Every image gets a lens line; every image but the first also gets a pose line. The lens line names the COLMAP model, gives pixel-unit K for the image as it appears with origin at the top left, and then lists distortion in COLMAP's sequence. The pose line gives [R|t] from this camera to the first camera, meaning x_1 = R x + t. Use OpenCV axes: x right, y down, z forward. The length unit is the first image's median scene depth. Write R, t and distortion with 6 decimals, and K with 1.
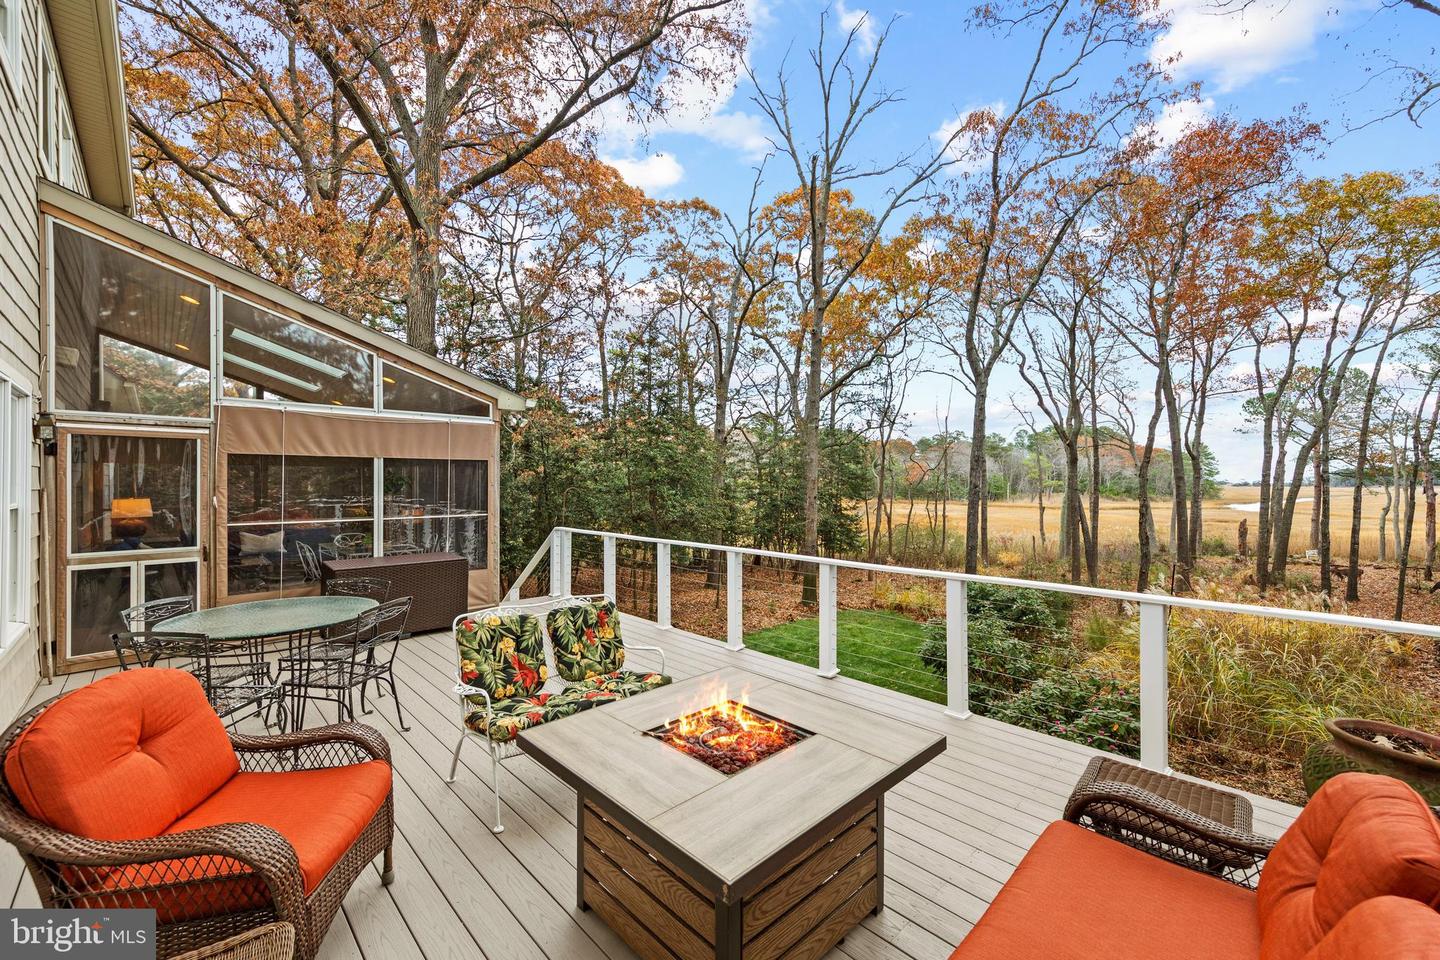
lens RADIAL K [[579.5, 0, 726.9], [0, 579.5, 481.7], [0, 0, 1]] dist [0.008773, 0.000220]
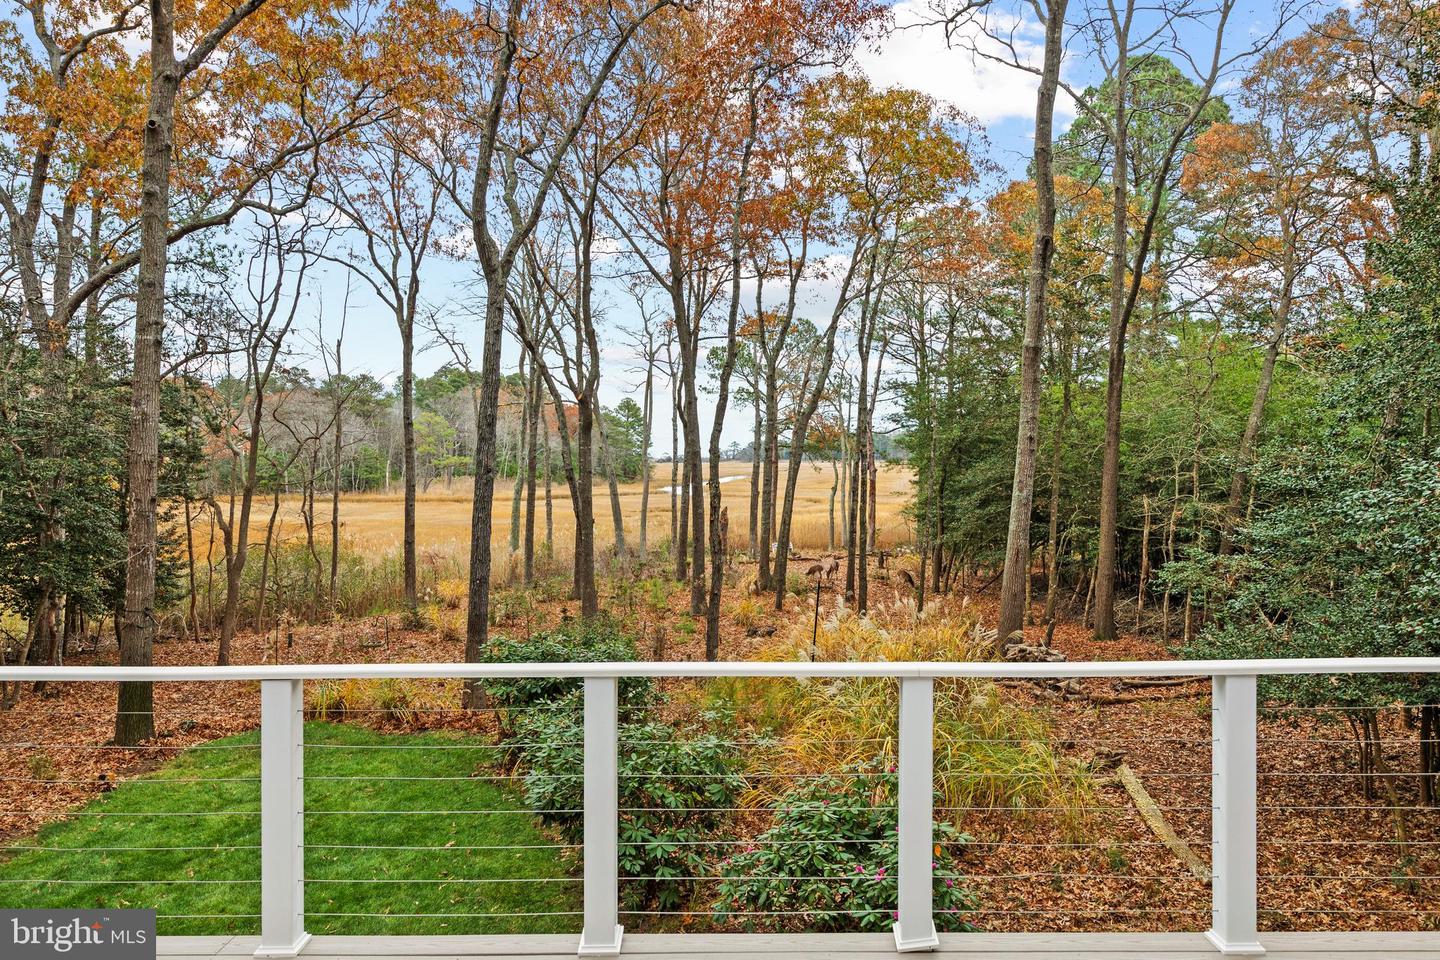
lens RADIAL K [[1019.7, 0, 737.6], [0, 1019.7, 486.3], [0, 0, 1]] dist [0.009400, 0.004605]
pose [[0.701354, -0.025802, 0.712346, -0.322849], [0.006618, 0.999537, 0.029689, -0.013272], [-0.712782, -0.016109, 0.701200, 0.433167]]
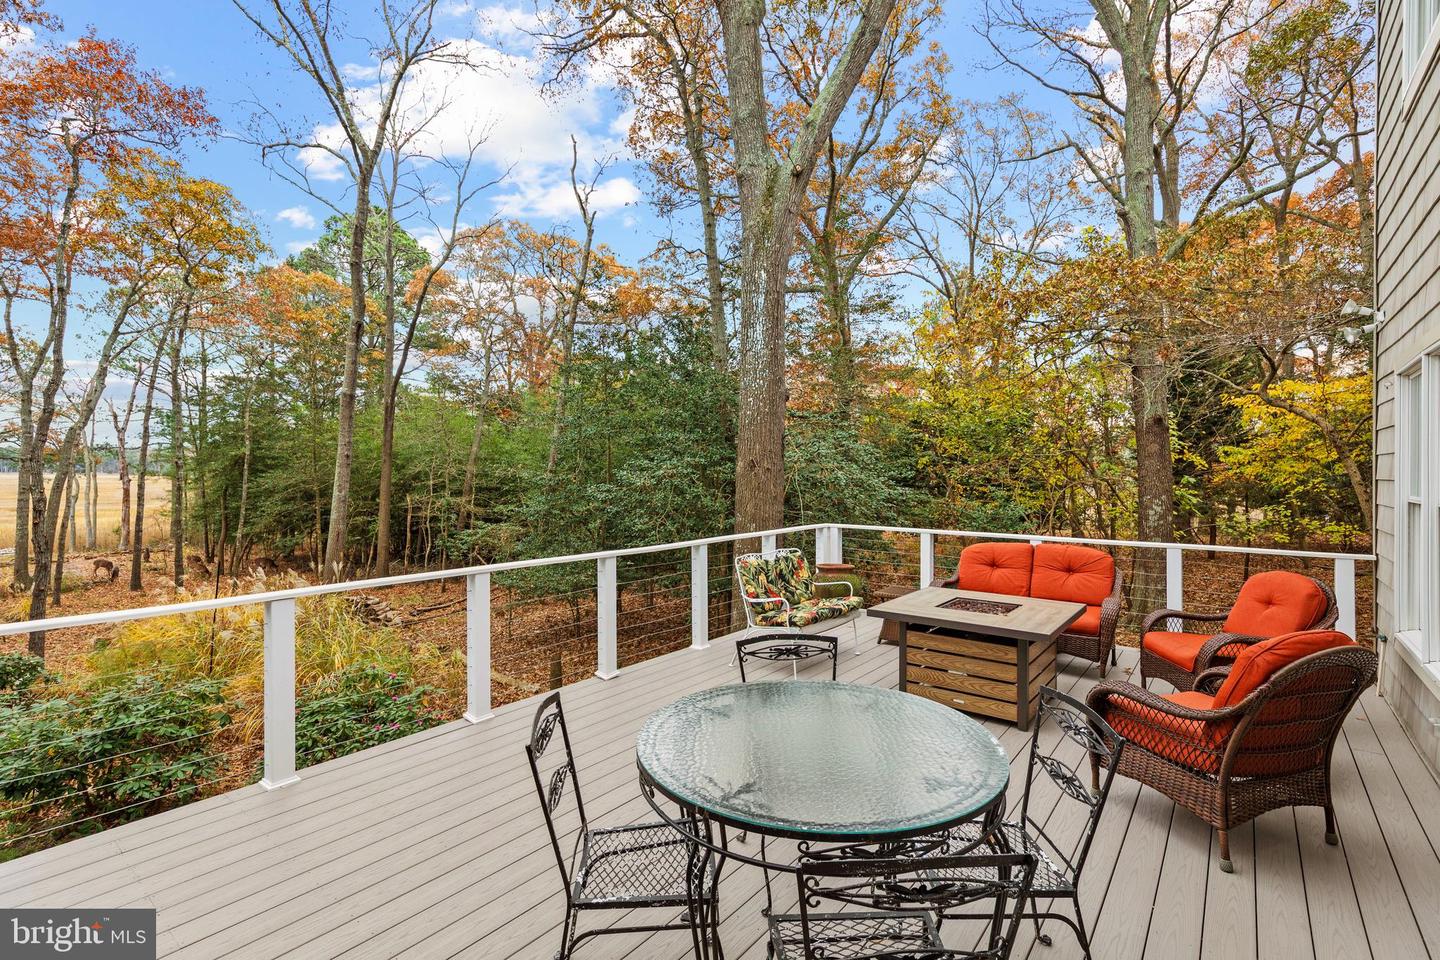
lens RADIAL K [[651.4, 0, 734.2], [0, 651.4, 482.4], [0, 0, 1]] dist [0.002895, -0.000024]
pose [[-0.136939, -0.017680, 0.990422, -0.650396], [-0.004113, 0.999842, 0.017280, 0.001955], [-0.990571, -0.001707, -0.136990, 0.689868]]
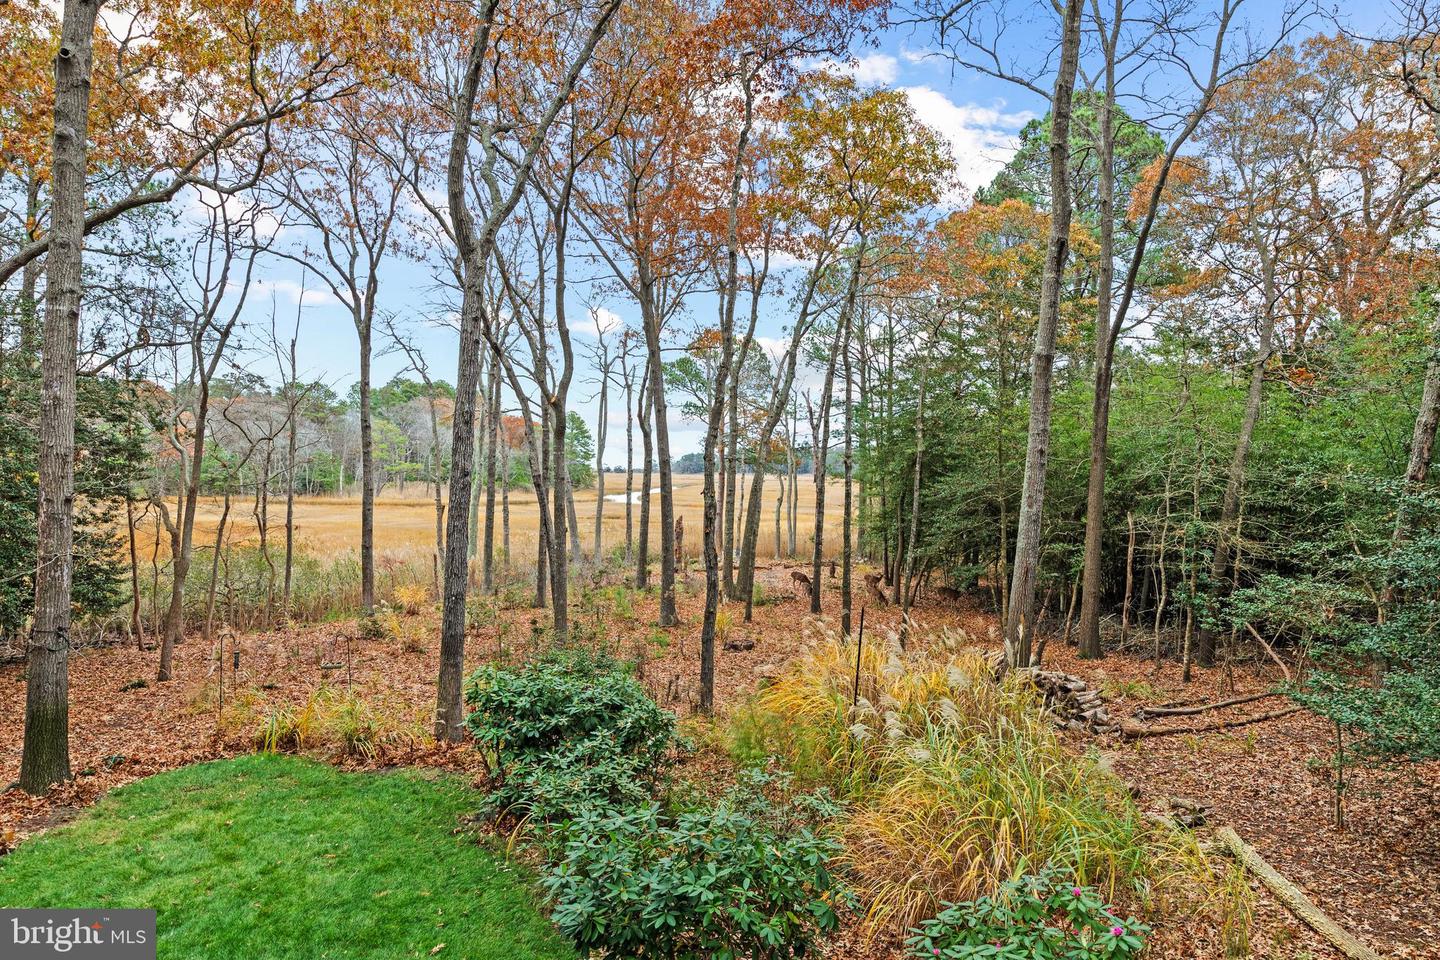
lens RADIAL K [[935.1, 0, 734.2], [0, 935.1, 530.1], [0, 0, 1]] dist [0.007290, 0.001556]
pose [[0.652070, -0.040991, 0.757050, -0.086460], [-0.013160, 0.997775, 0.065360, 0.003183], [-0.758045, -0.052582, 0.650080, 0.960395]]
